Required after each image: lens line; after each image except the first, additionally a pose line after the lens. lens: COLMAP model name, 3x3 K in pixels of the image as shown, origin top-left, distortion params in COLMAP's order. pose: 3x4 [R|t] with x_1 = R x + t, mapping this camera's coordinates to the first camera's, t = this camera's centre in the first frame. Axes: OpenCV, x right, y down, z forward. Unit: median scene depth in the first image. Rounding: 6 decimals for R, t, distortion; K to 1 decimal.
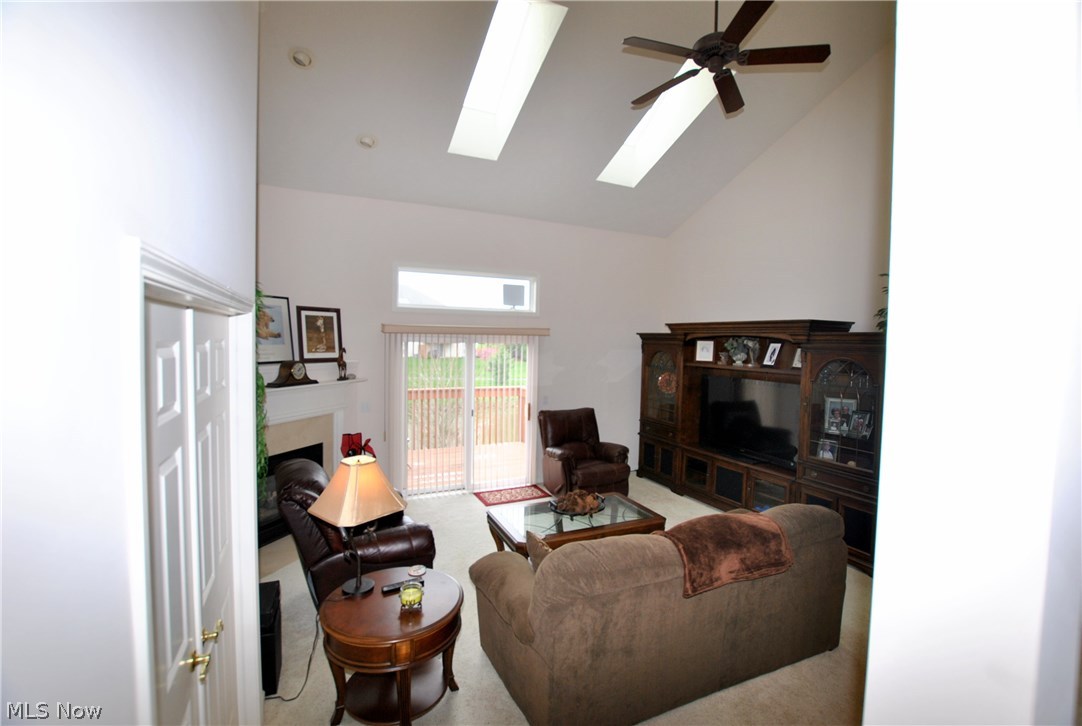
lens RADIAL K [[482.0, 0, 541.0], [0, 482.0, 363.0], [0, 0, 1]] dist [-0.001536, -0.000096]
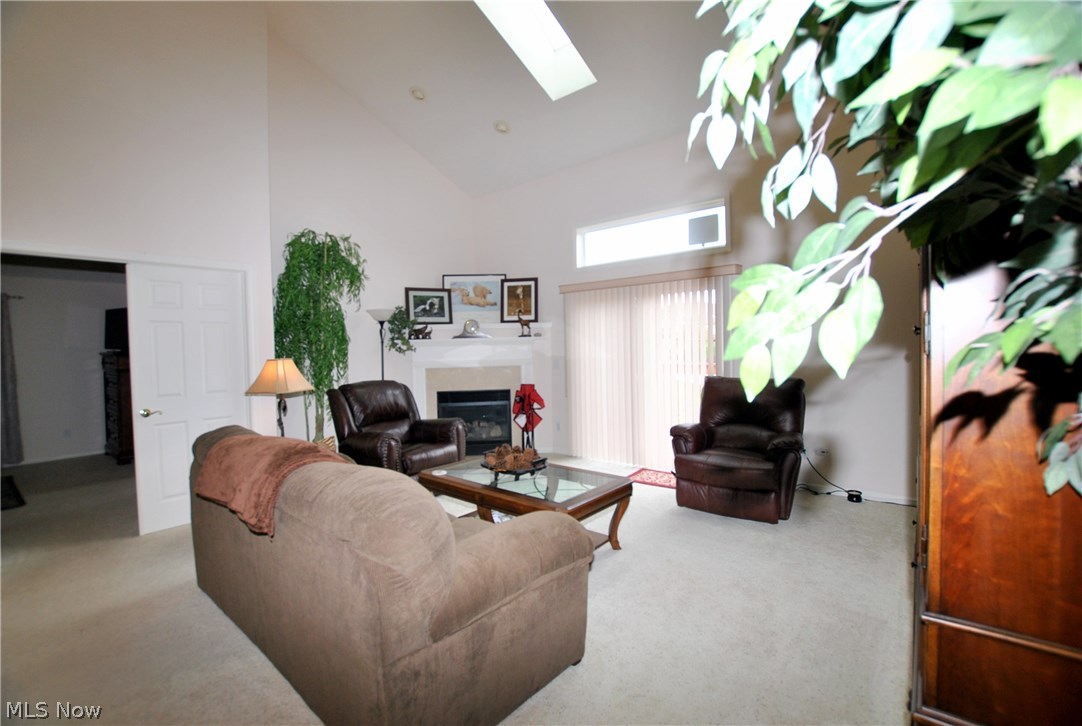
lens RADIAL K [[482.0, 0, 541.0], [0, 482.0, 363.0], [0, 0, 1]] dist [-0.001536, -0.000096]
pose [[0.416768, 0.011889, -0.908935, 0.656574], [-0.014428, 0.999875, 0.006463, 0.087359], [0.908899, 0.010420, 0.416887, 0.535638]]
